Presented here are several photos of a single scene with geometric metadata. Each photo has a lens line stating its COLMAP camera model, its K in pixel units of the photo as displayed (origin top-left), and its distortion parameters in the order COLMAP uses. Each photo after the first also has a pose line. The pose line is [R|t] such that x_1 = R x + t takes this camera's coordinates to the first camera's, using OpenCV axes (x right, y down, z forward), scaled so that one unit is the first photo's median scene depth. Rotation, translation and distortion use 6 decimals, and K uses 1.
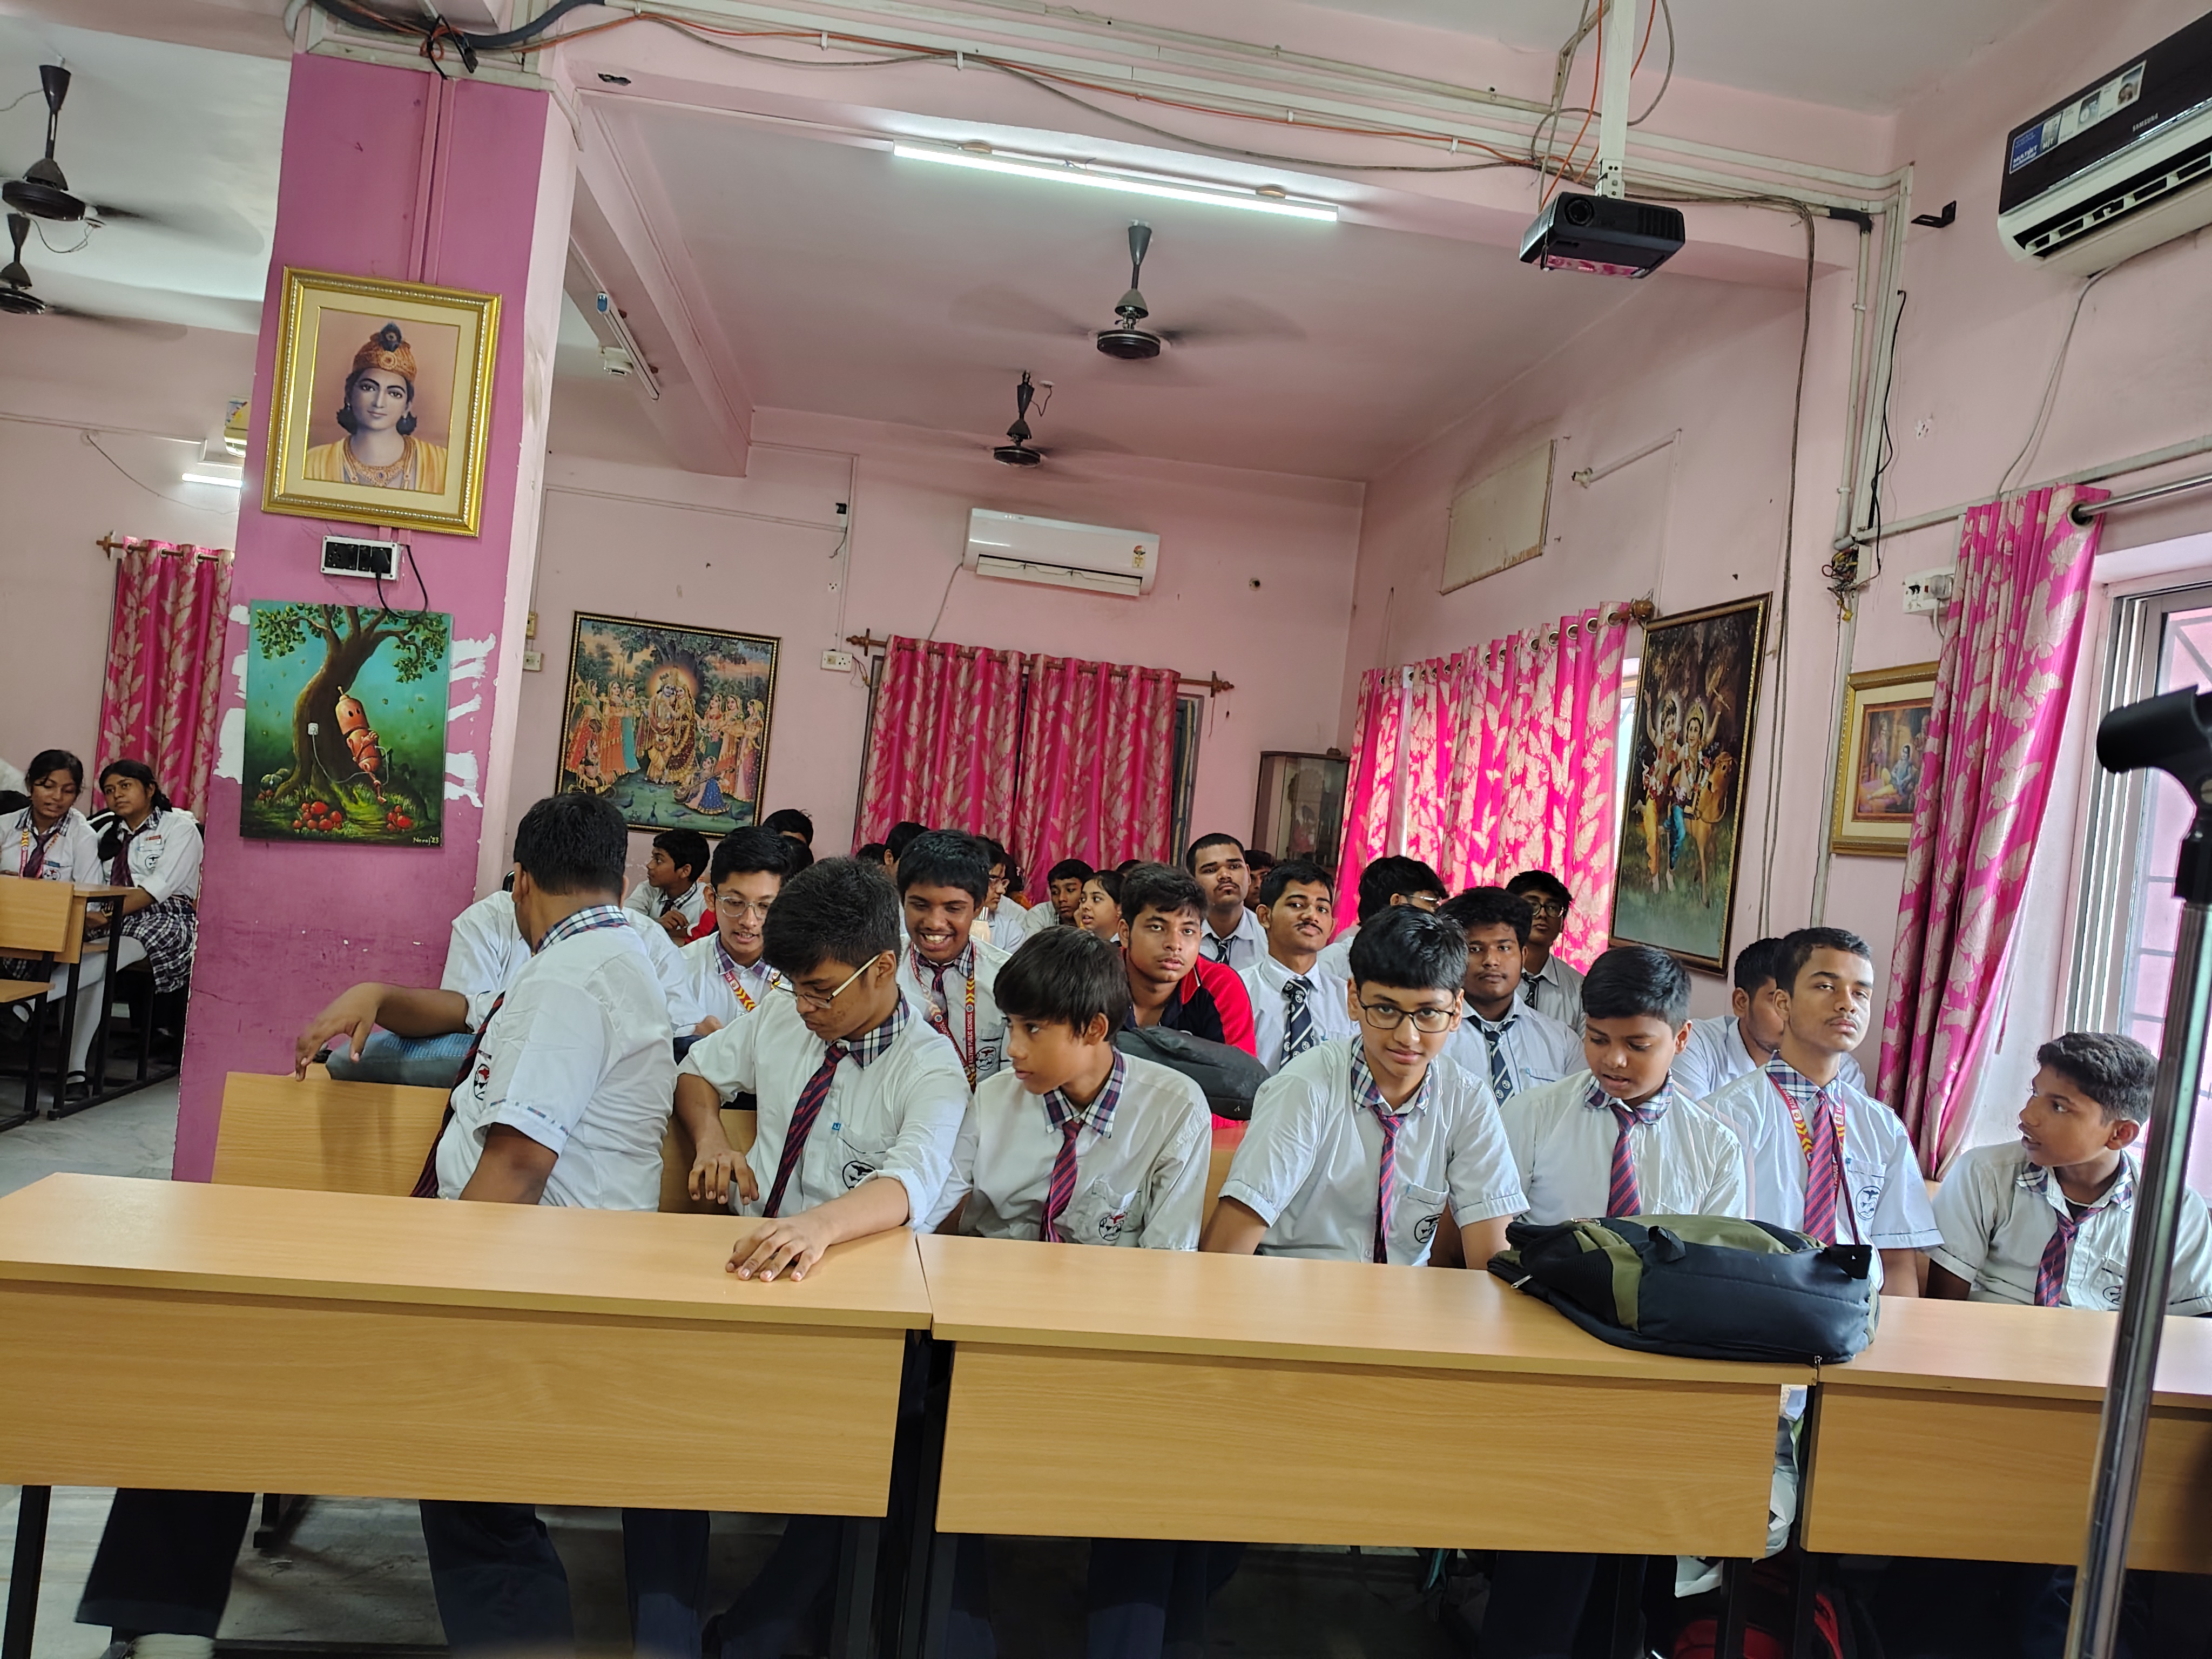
lens RADIAL K [[1667.5, 0, 1109.3], [0, 1667.5, 820.7], [0, 0, 1]] dist [0.046904, -0.091906]
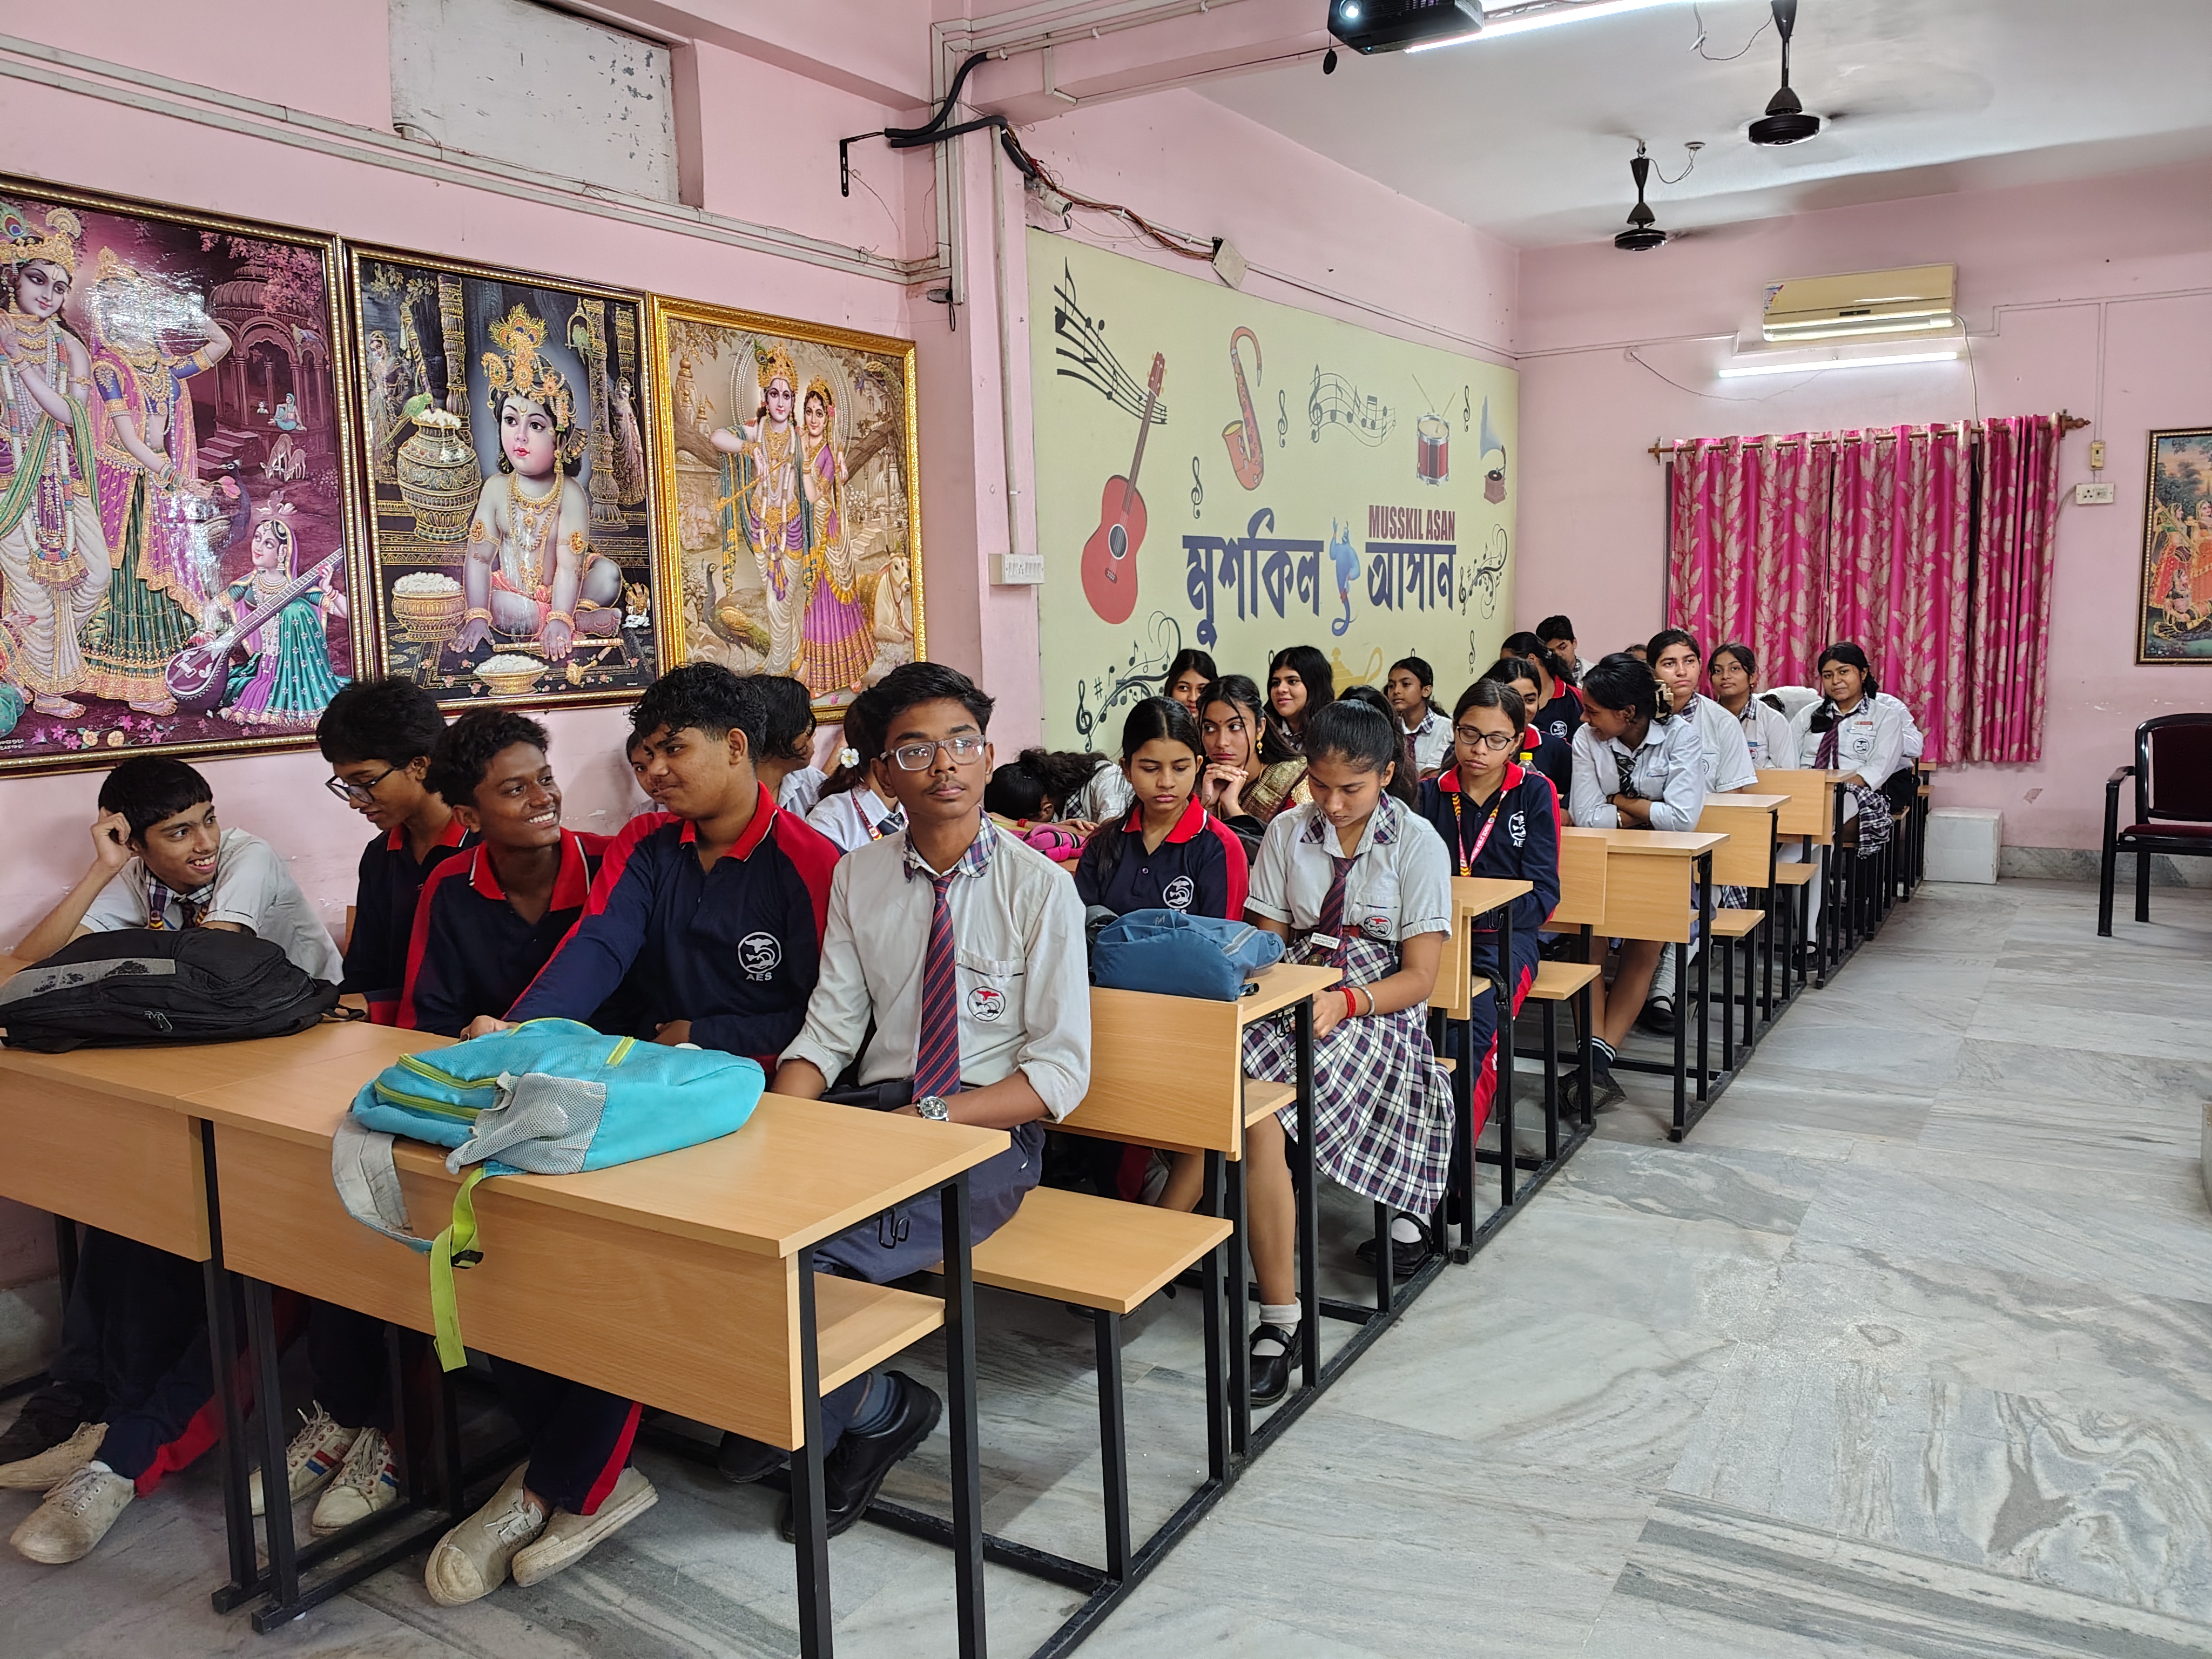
lens RADIAL K [[1667.5, 0, 1116.0], [0, 1667.5, 828.3], [0, 0, 1]] dist [0.046904, -0.091906]
pose [[0.769329, -0.043610, -0.637363, -0.305291], [0.105555, 0.992632, 0.059492, -0.040283], [0.630072, -0.113046, 0.768264, -0.123600]]
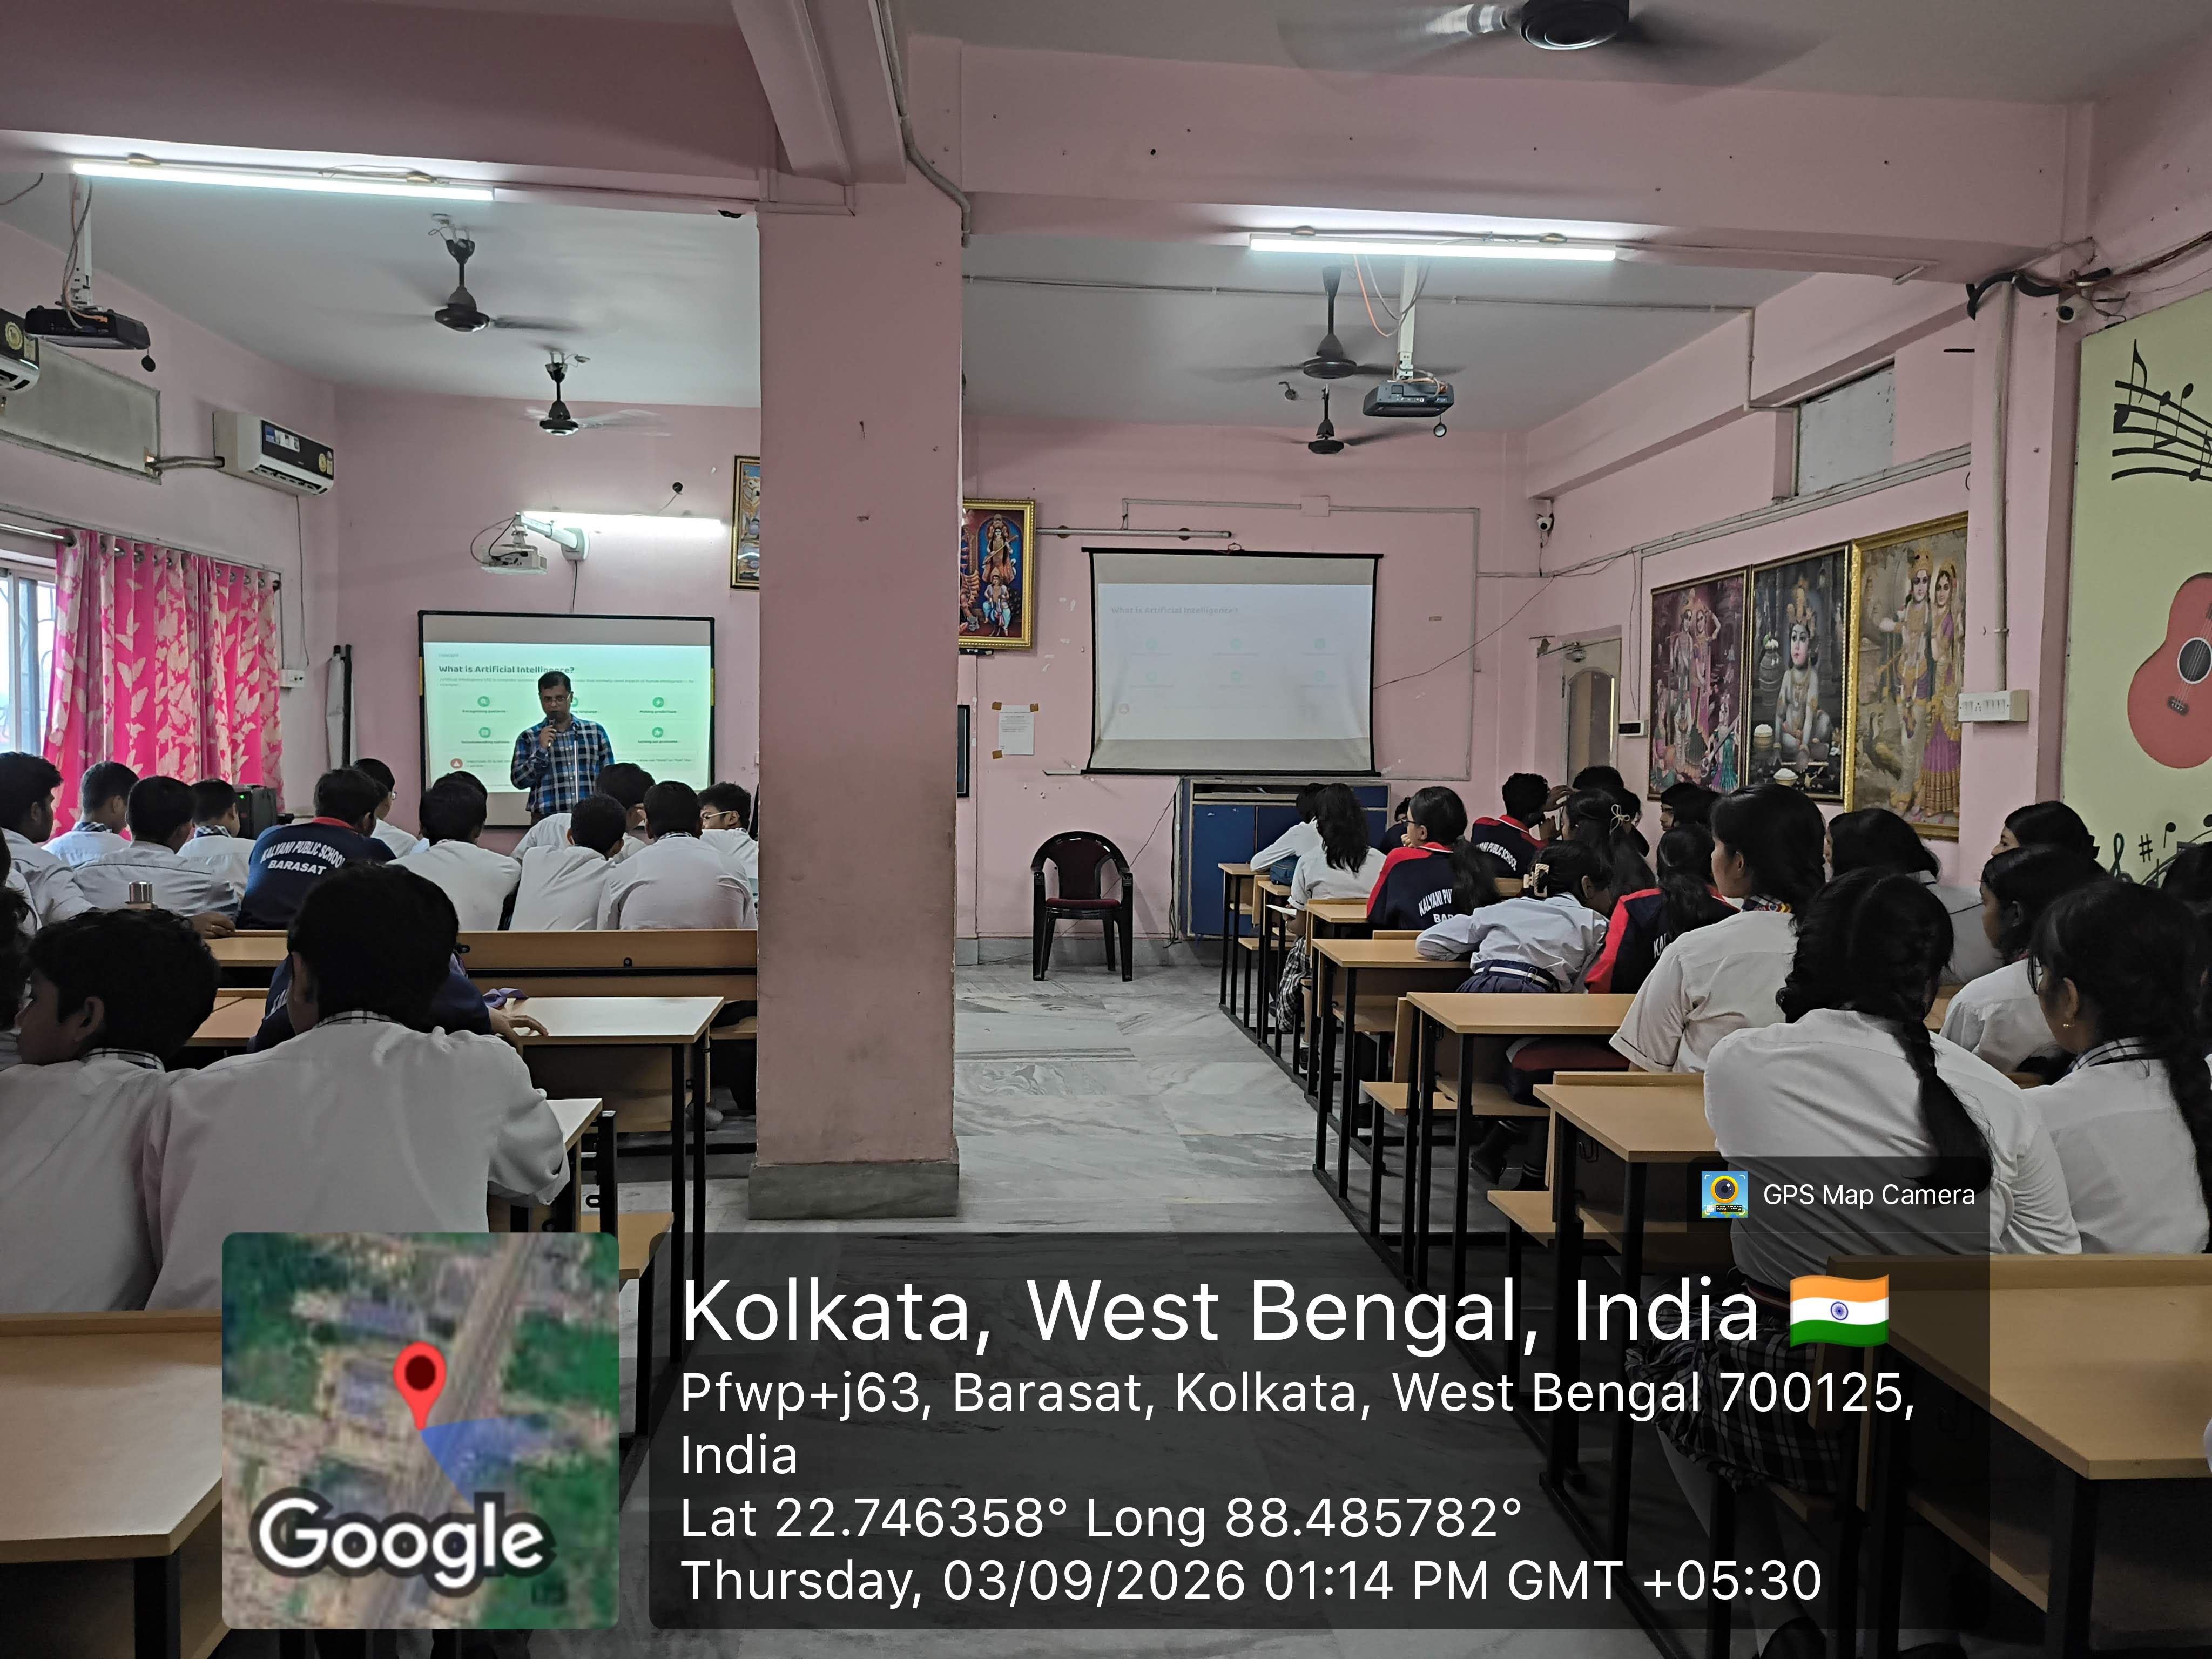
lens RADIAL K [[1532.7, 0, 1088.7], [0, 1532.7, 814.0], [0, 0, 1]] dist [0.047252, -0.050925]
pose [[-0.990992, -0.123038, 0.052886, -0.512477], [-0.120455, 0.991482, 0.049527, -0.059651], [-0.058529, 0.042711, -0.997372, 1.636079]]
